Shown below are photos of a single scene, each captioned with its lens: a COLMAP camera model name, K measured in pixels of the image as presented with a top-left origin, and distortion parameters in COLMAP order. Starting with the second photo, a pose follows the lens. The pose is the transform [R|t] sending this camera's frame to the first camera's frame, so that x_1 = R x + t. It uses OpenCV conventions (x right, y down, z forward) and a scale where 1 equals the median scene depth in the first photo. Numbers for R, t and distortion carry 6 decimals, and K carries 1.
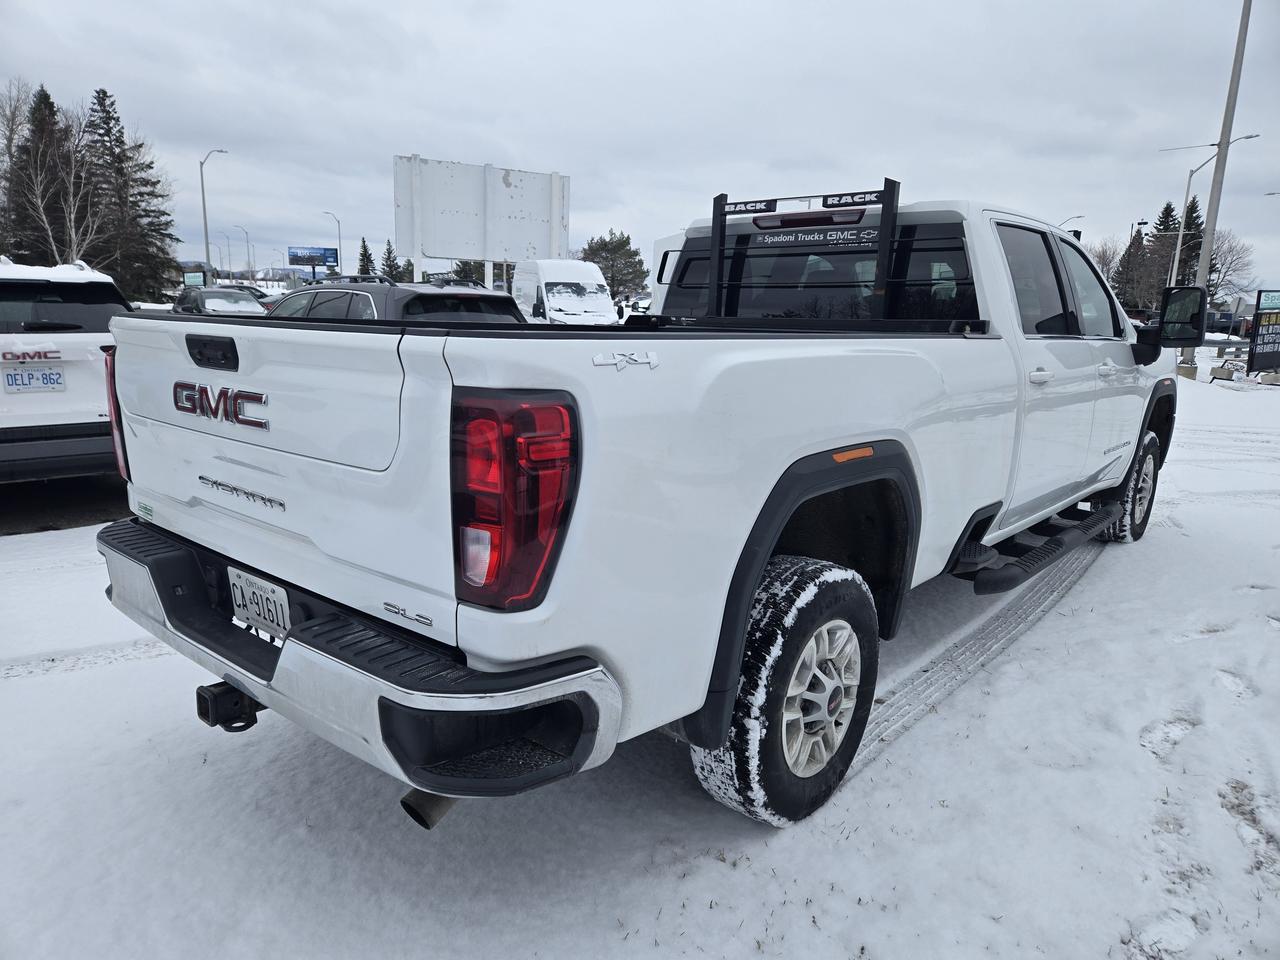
lens RADIAL K [[860.6, 0, 633.6], [0, 860.6, 476.4], [0, 0, 1]] dist [0.059287, -0.050713]
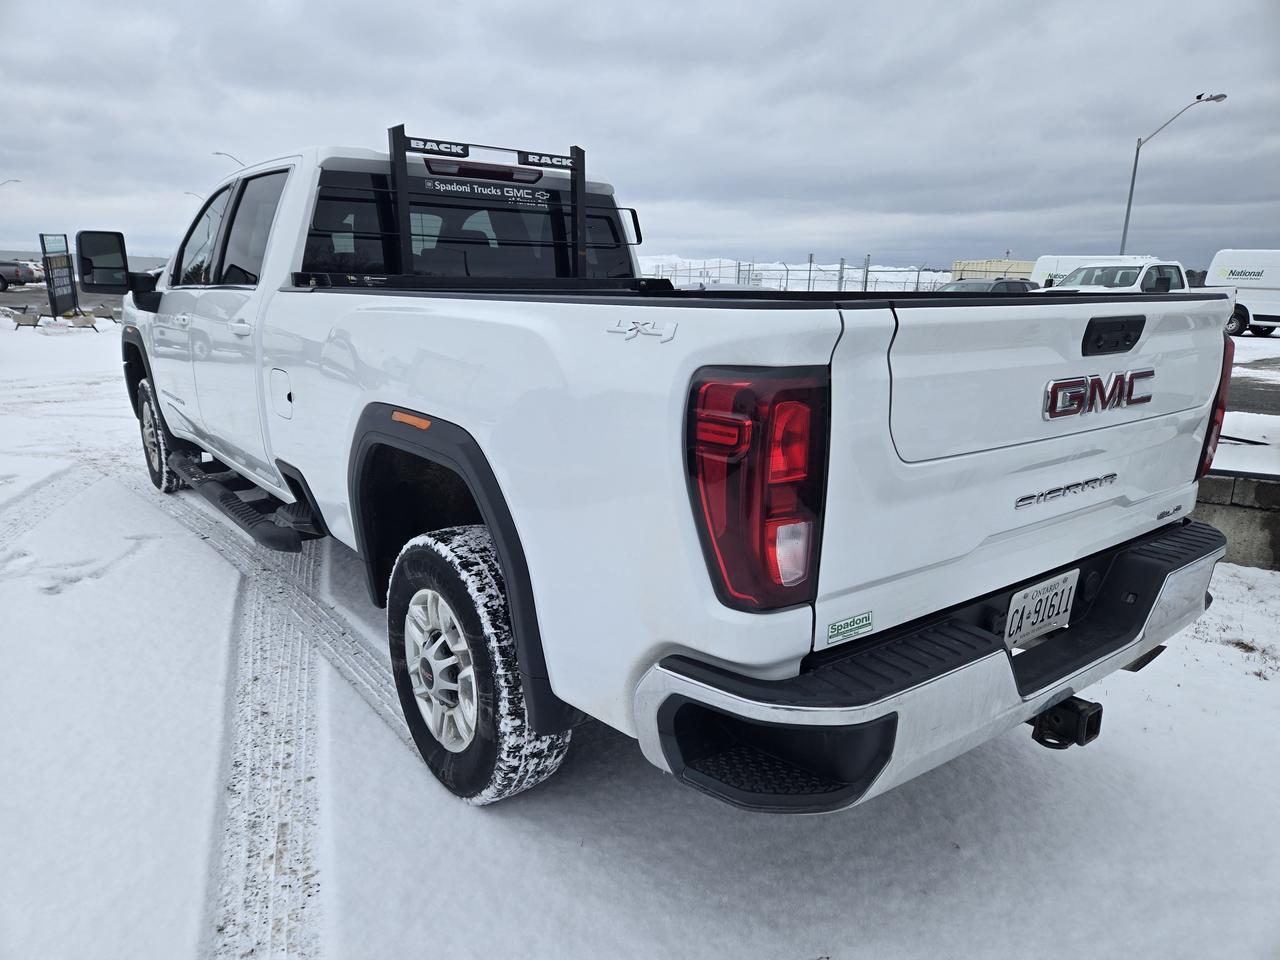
lens RADIAL K [[860.6, 0, 646.2], [0, 860.6, 486.7], [0, 0, 1]] dist [0.059287, -0.050713]
pose [[0.189628, -0.247090, 0.950257, -0.768746], [0.173135, 0.961066, 0.215351, -0.141379], [-0.966471, 0.123686, 0.225025, 0.670713]]
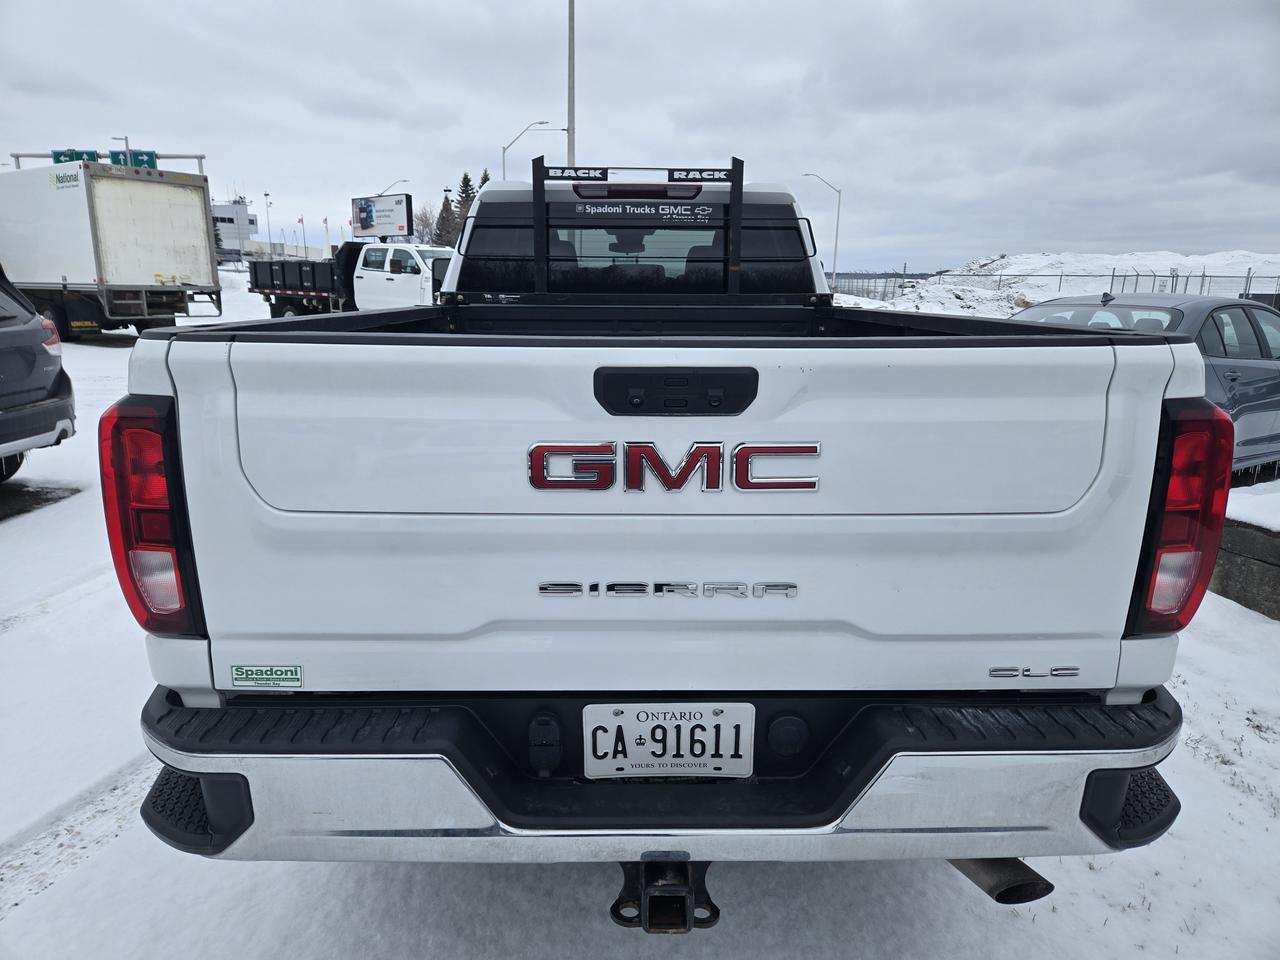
lens RADIAL K [[860.6, 0, 633.3], [0, 860.6, 479.9], [0, 0, 1]] dist [0.059287, -0.050713]
pose [[0.744836, -0.165315, 0.646444, -0.493225], [0.132942, 0.986166, 0.099014, -0.075558], [-0.653870, 0.012190, 0.756509, 0.277433]]
